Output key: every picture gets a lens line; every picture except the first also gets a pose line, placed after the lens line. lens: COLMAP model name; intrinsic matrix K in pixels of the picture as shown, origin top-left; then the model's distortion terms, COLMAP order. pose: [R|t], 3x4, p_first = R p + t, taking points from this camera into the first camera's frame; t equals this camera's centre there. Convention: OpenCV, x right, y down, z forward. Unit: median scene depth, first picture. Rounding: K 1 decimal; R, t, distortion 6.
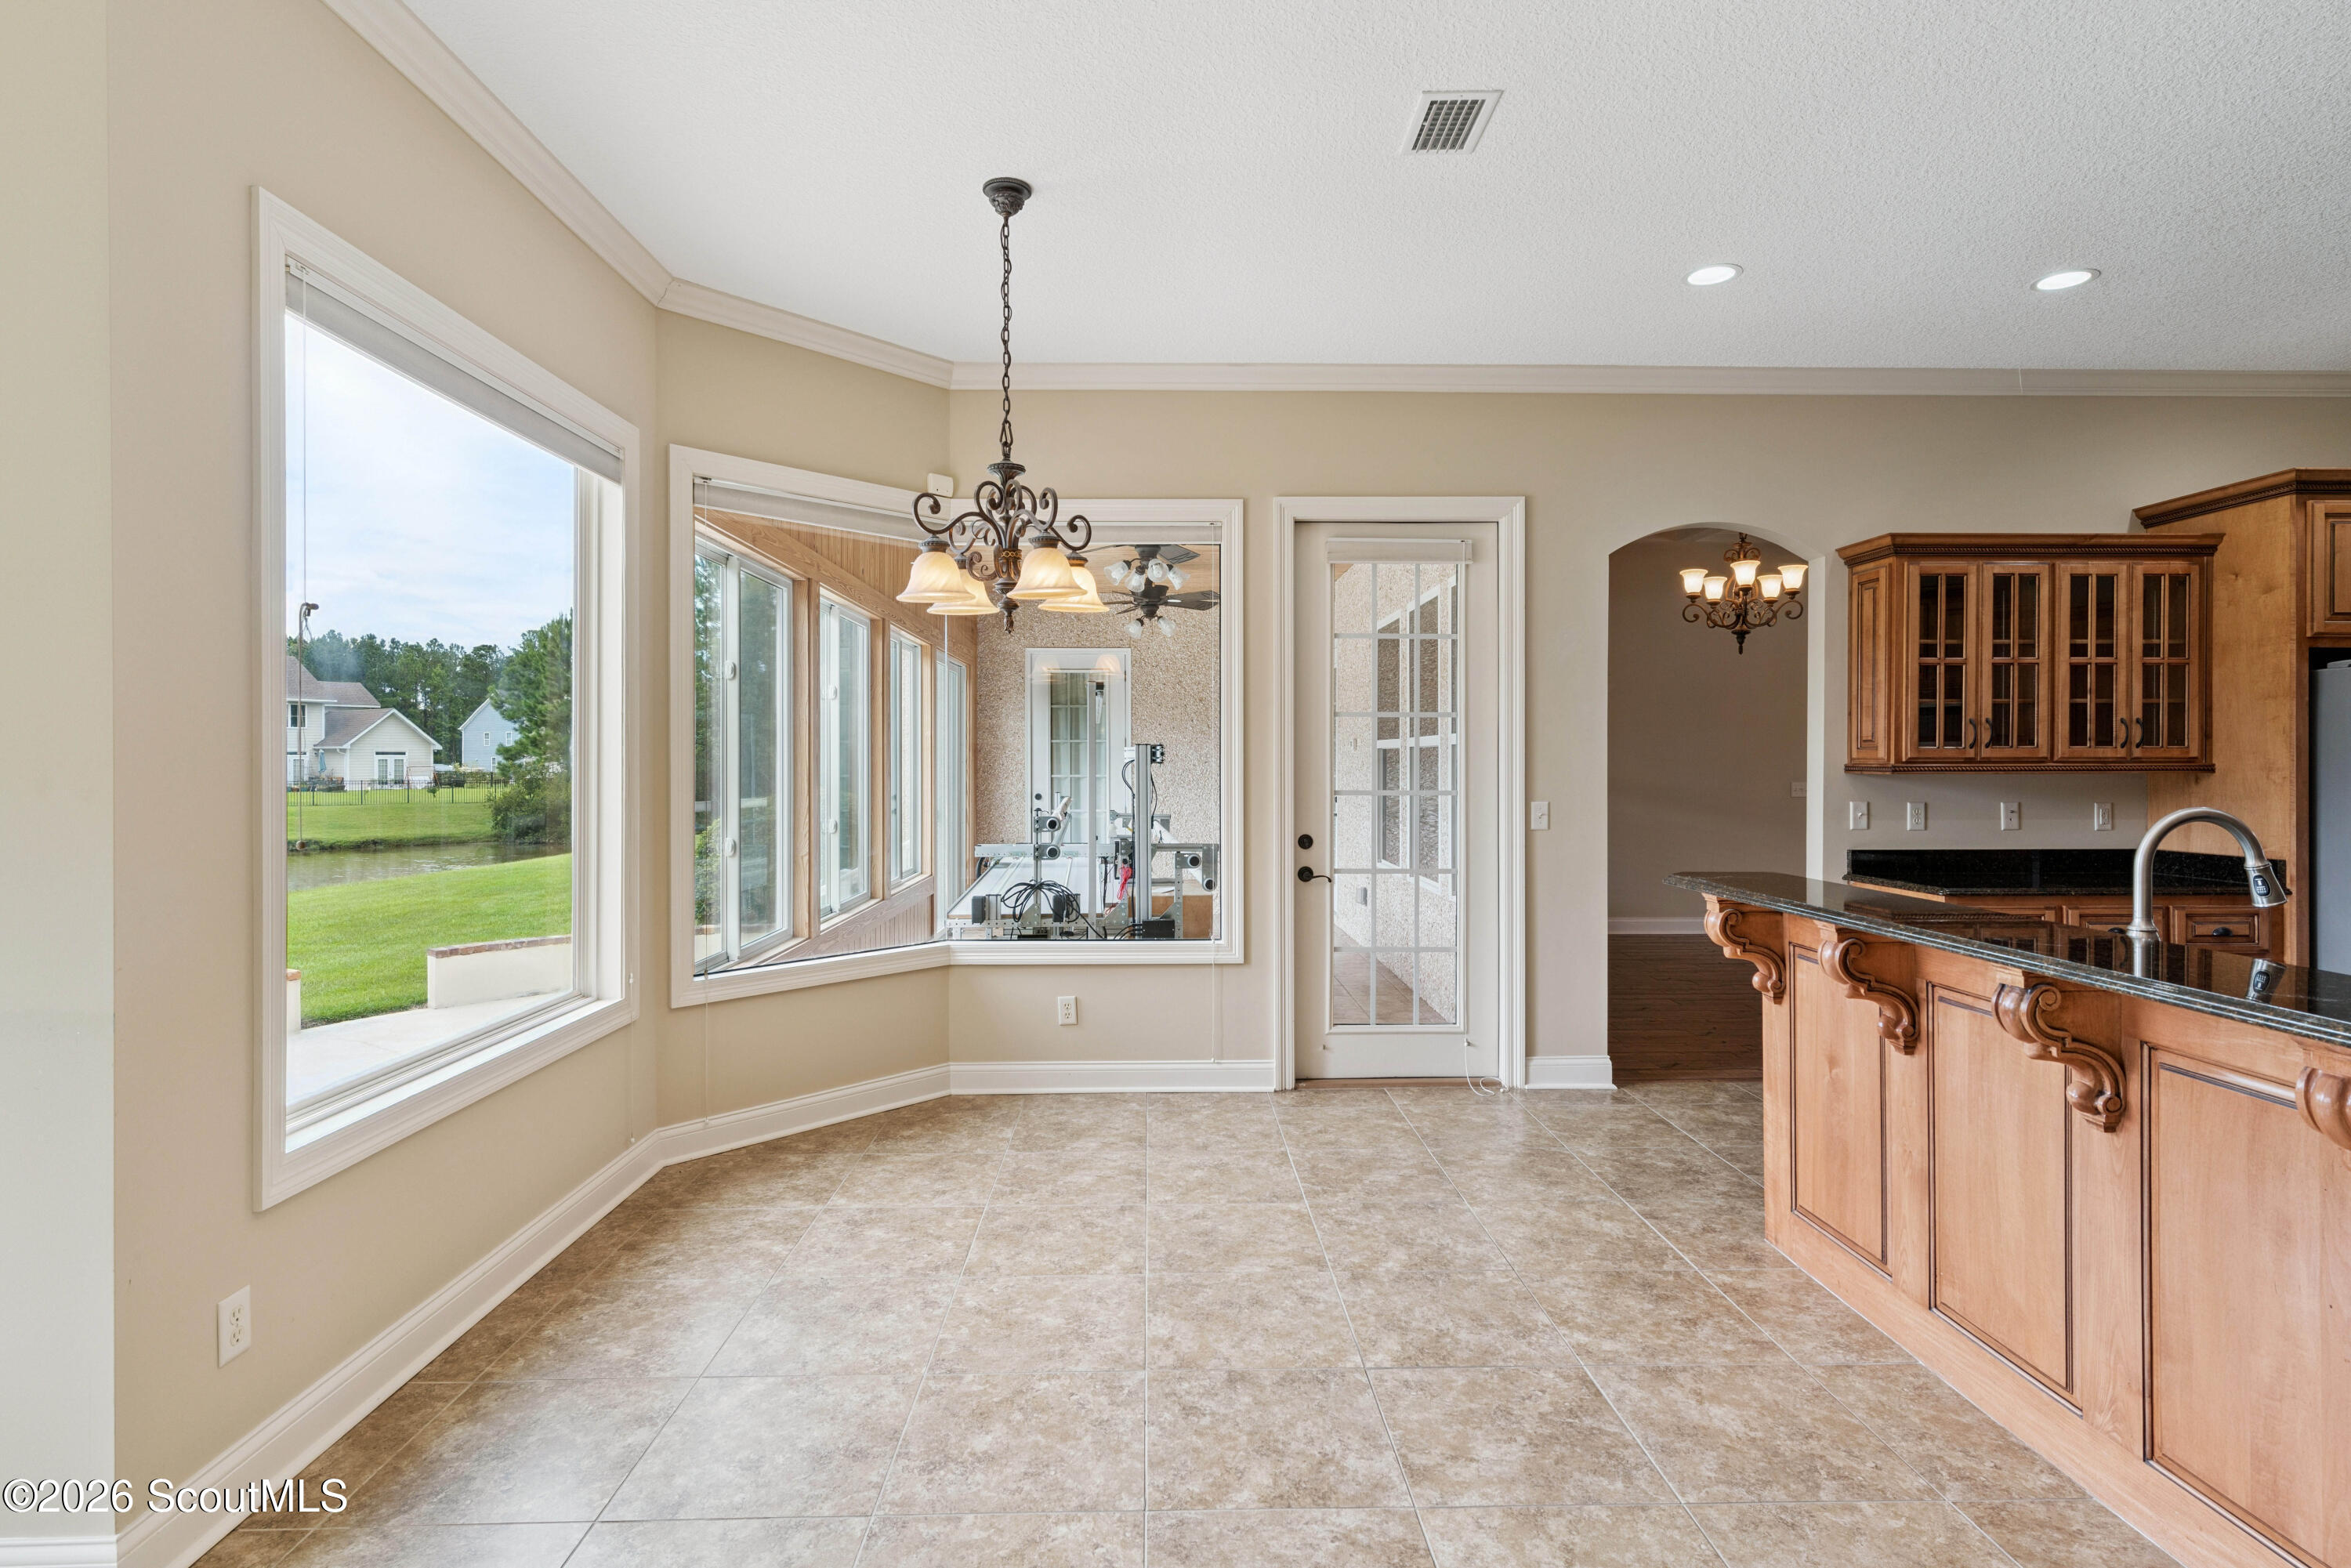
lens RADIAL K [[1173.2, 0, 1173.0], [0, 1173.2, 761.9], [0, 0, 1]] dist [0.004280, -0.000632]
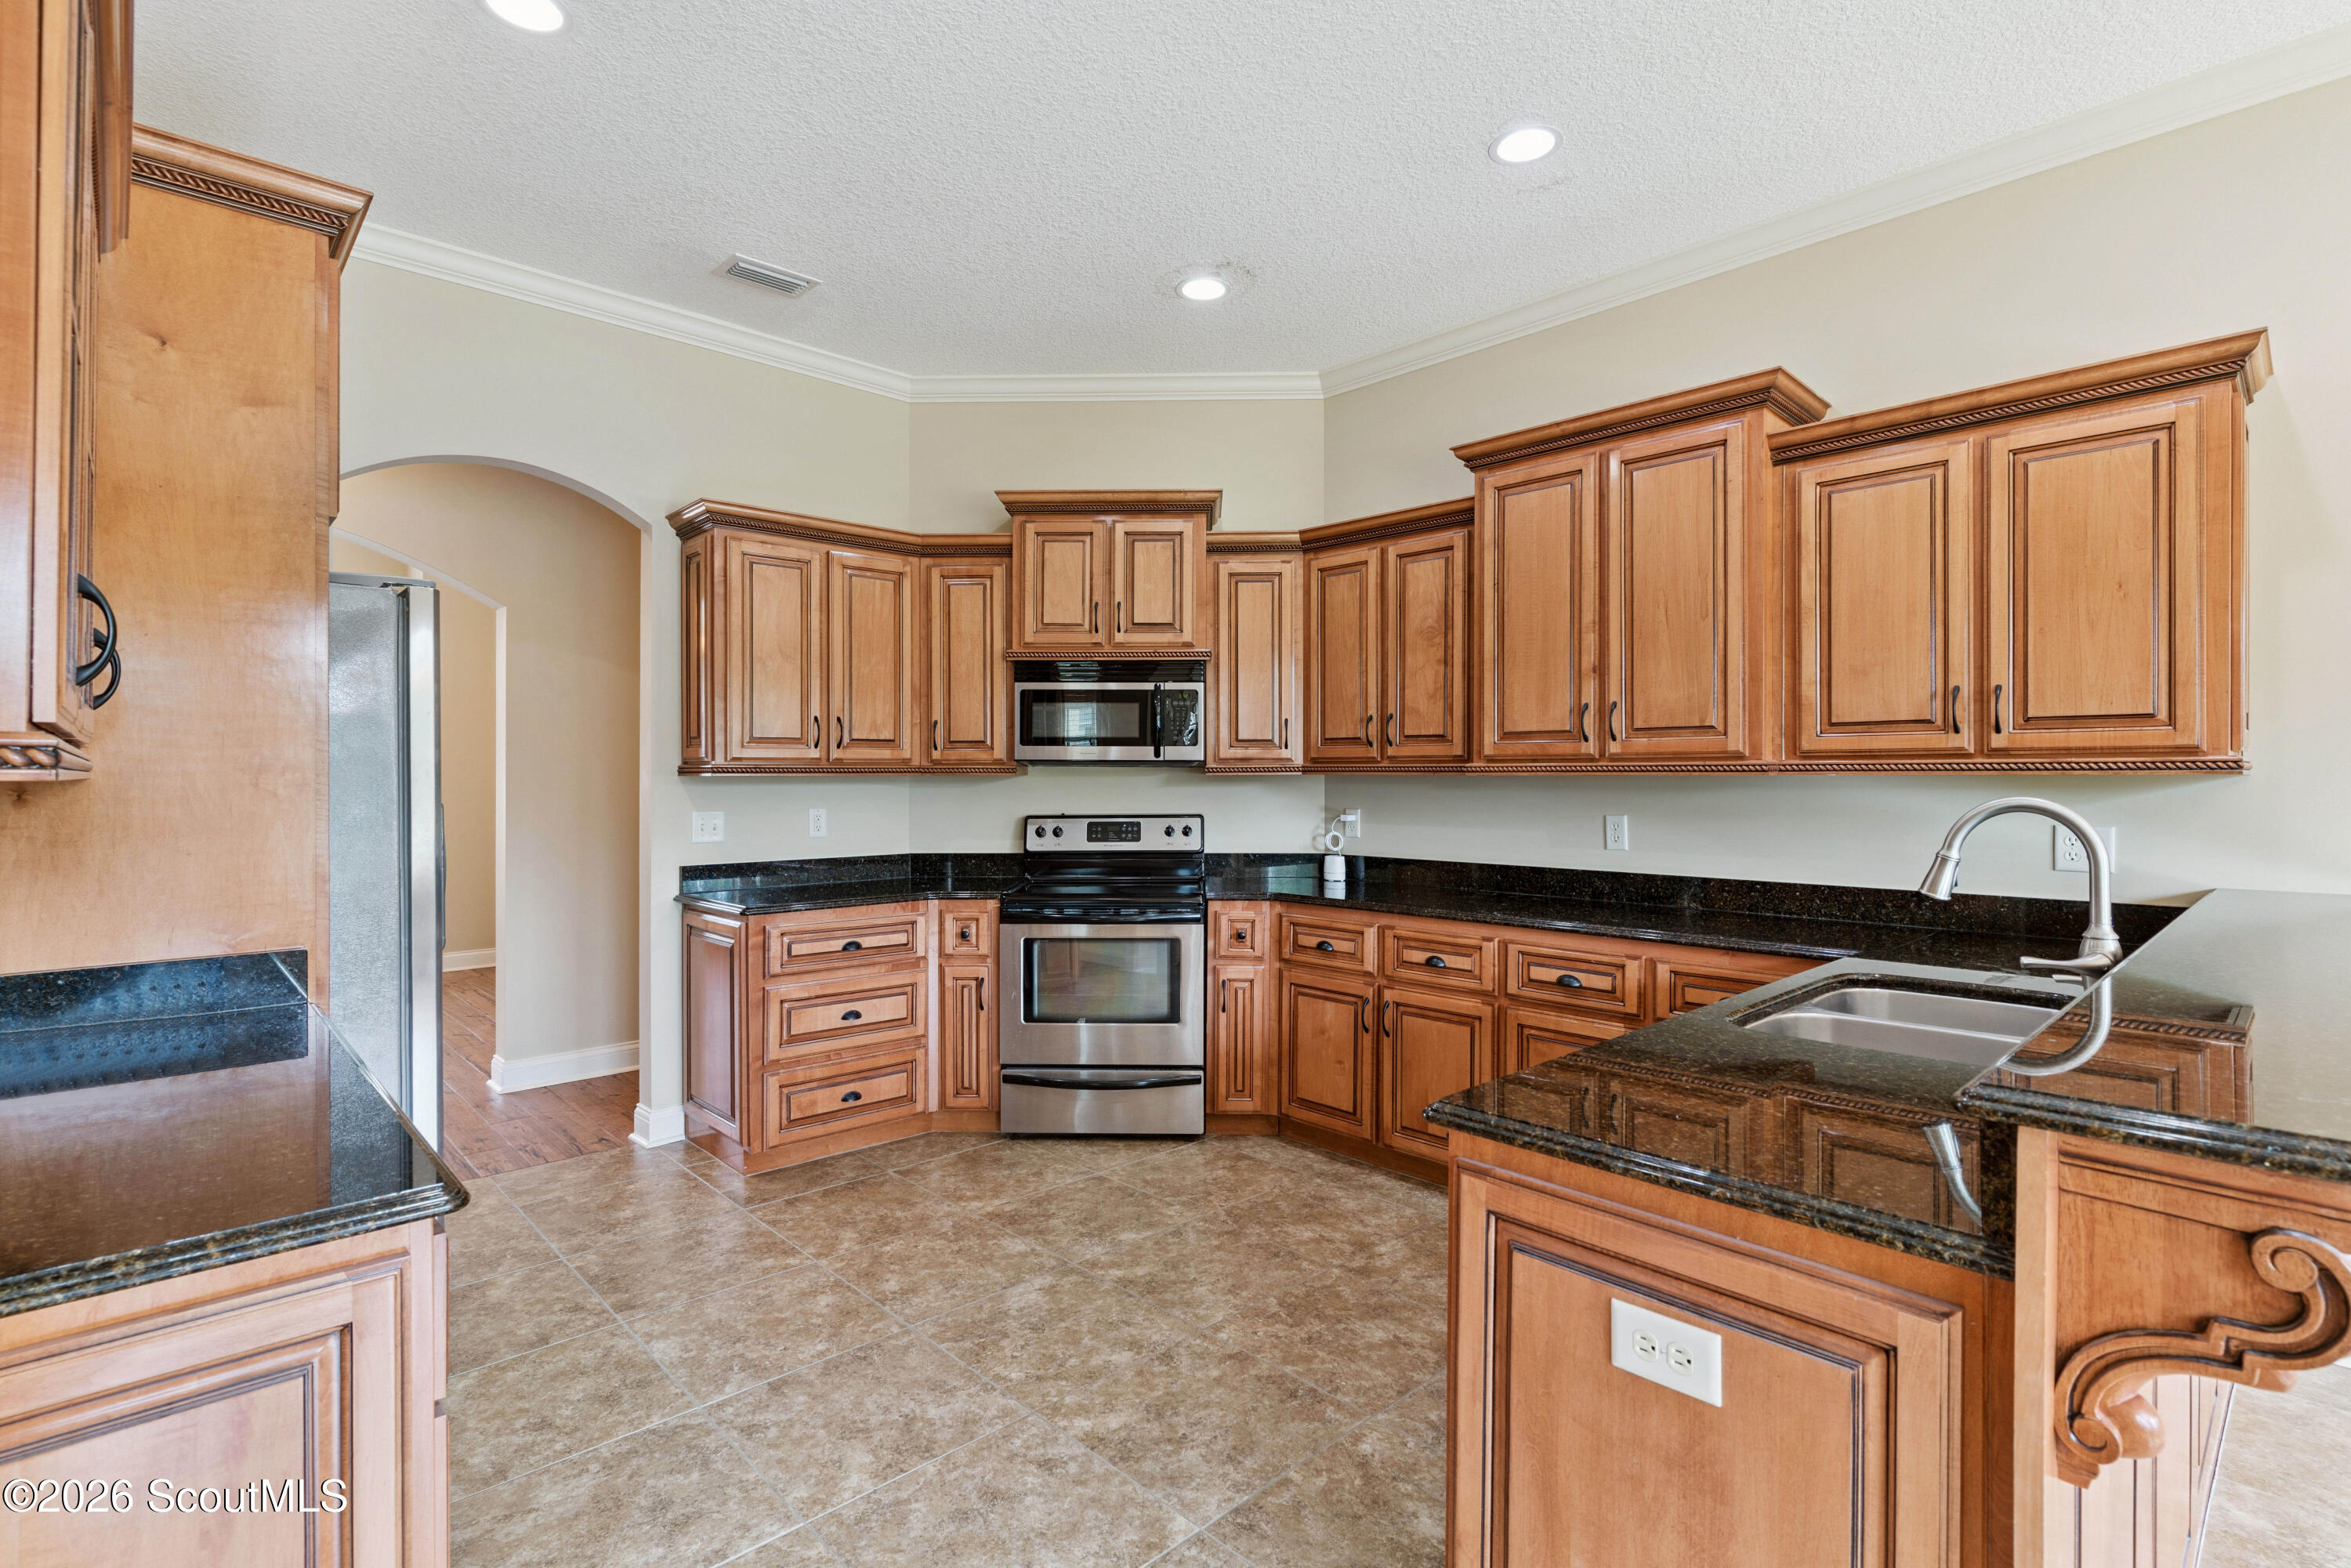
lens RADIAL K [[1116.9, 0, 1179.6], [0, 1116.9, 771.6], [0, 0, 1]] dist [-0.001763, 0.001014]
pose [[-0.672372, 0.004927, 0.740197, 0.439931], [0.002796, 0.999988, -0.004117, 0.015172], [-0.740208, -0.000699, -0.672377, 1.376543]]
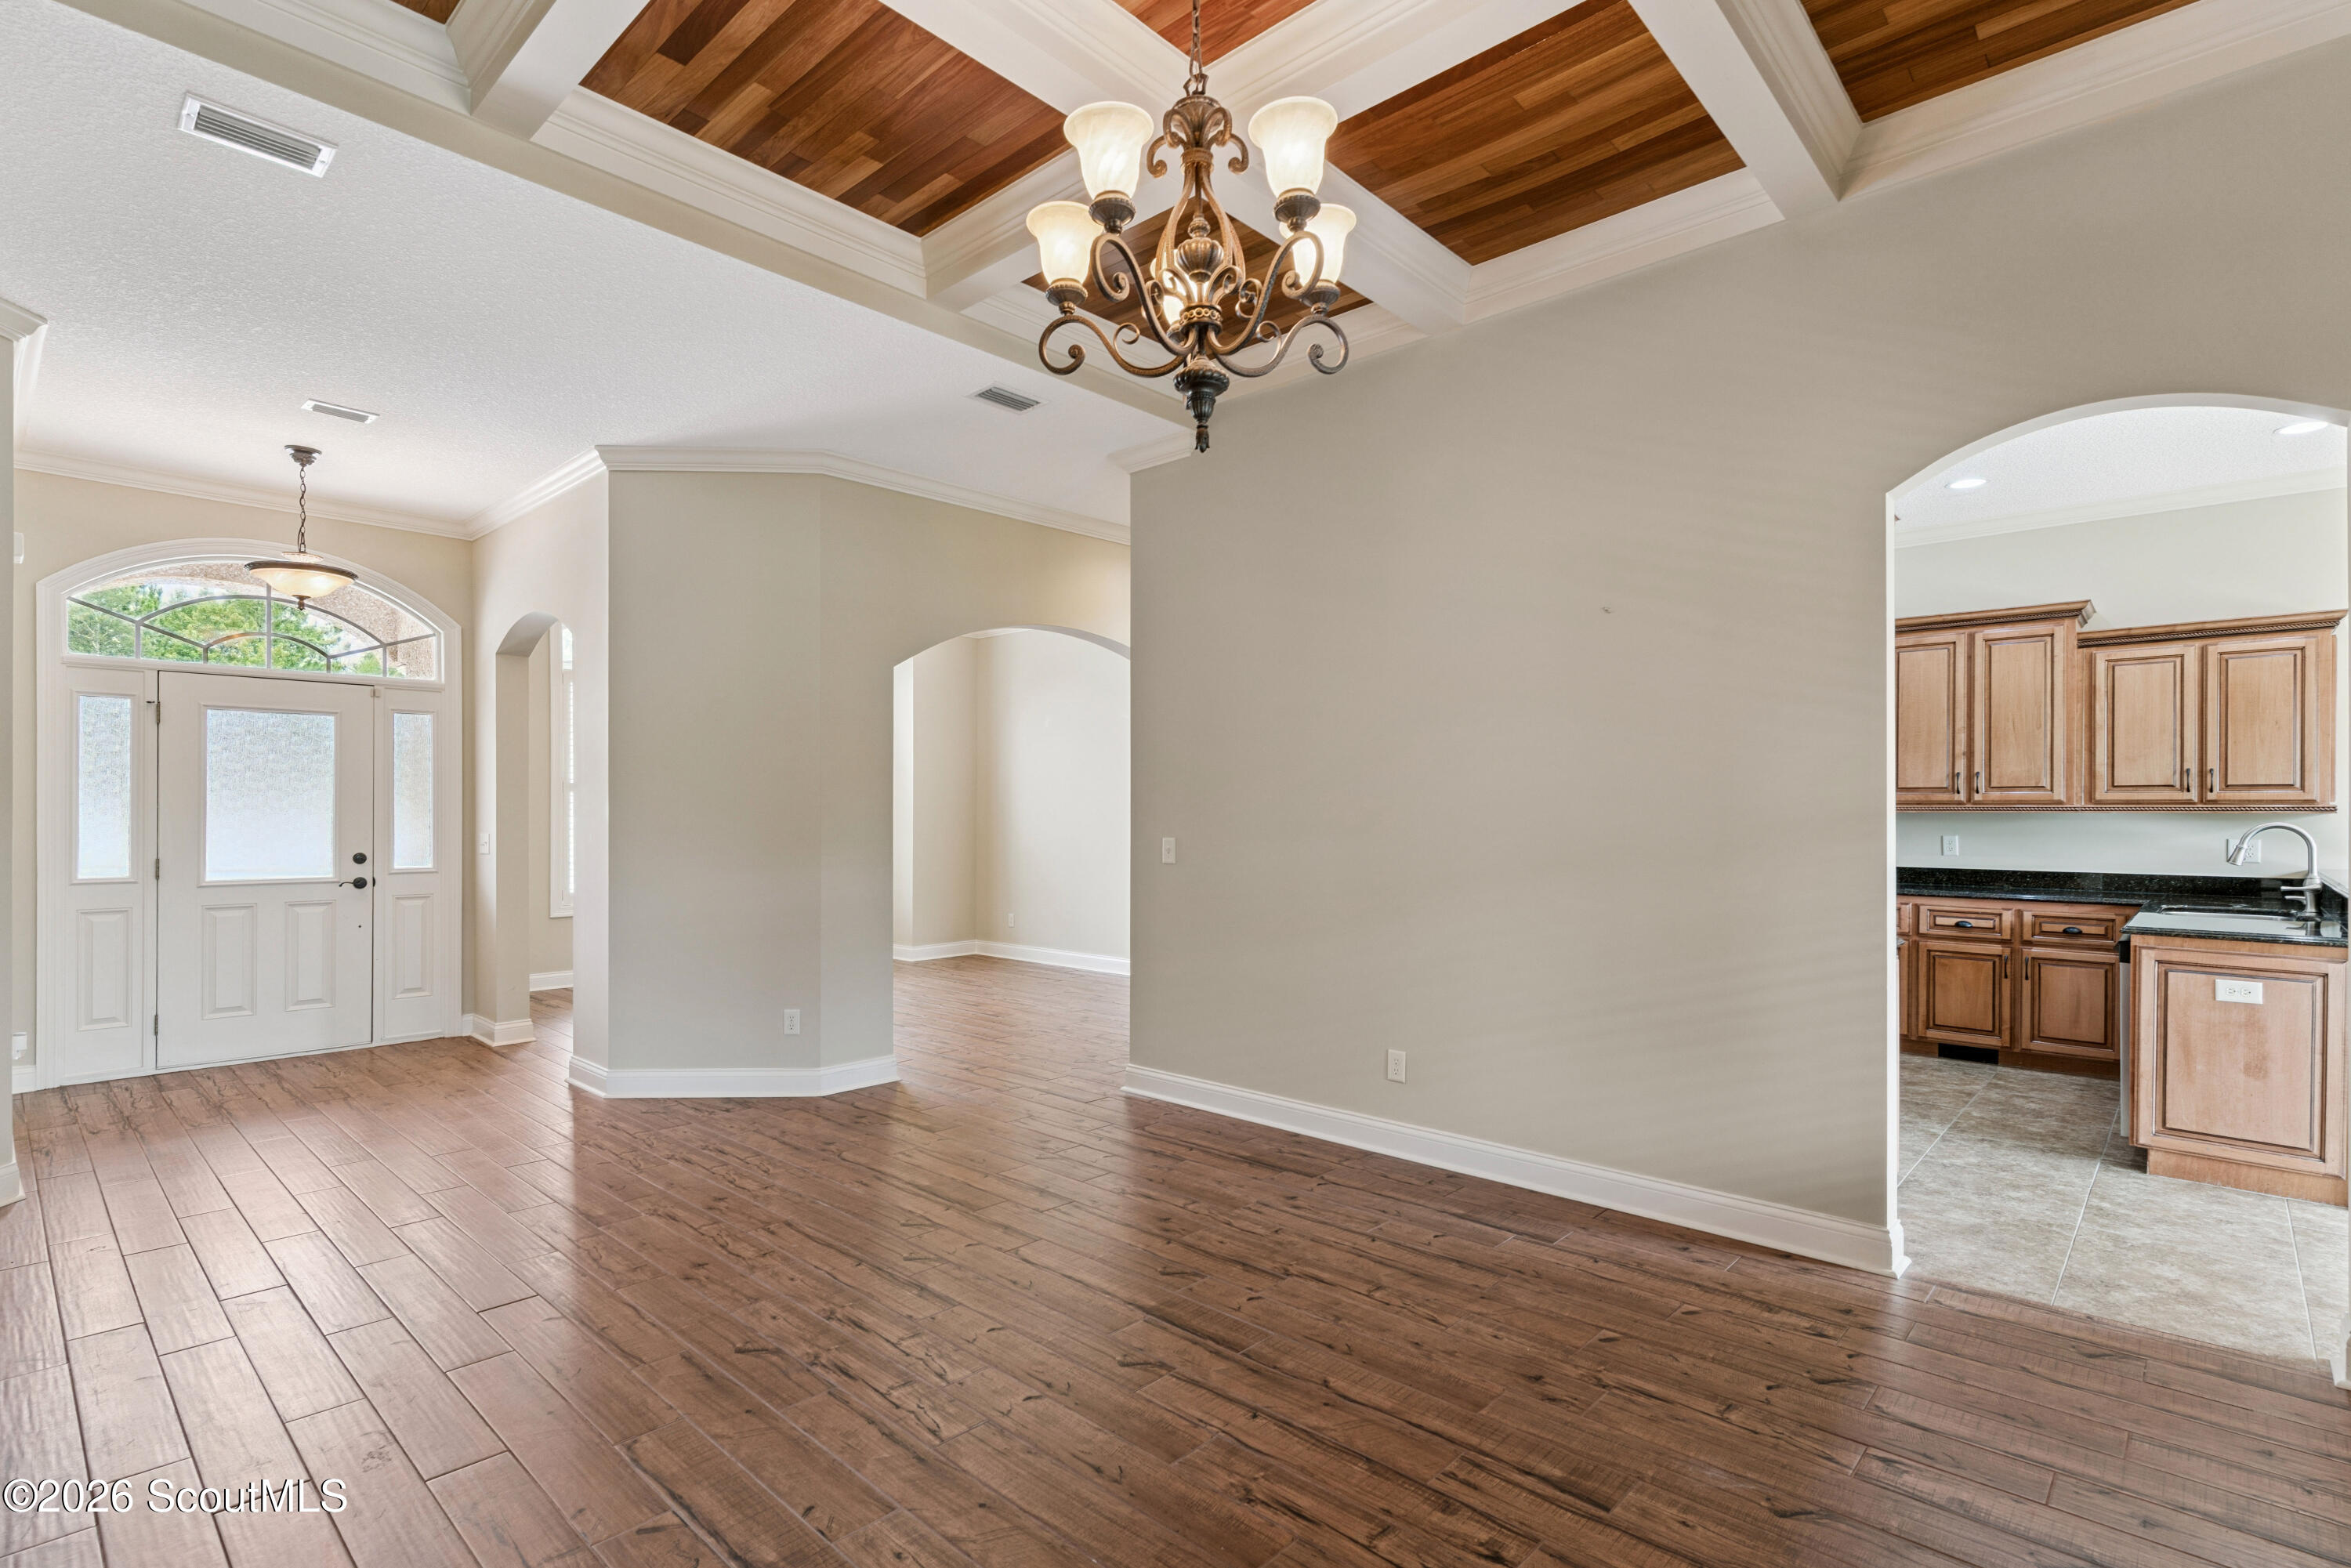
lens RADIAL K [[1116.9, 0, 1168.9], [0, 1116.9, 800.4], [0, 0, 1]] dist [-0.001763, 0.001014]
pose [[-0.709472, 0.006888, 0.704700, 0.573441], [-0.001047, 0.999941, -0.010827, 0.016904], [-0.704733, -0.008419, -0.709423, 2.632306]]
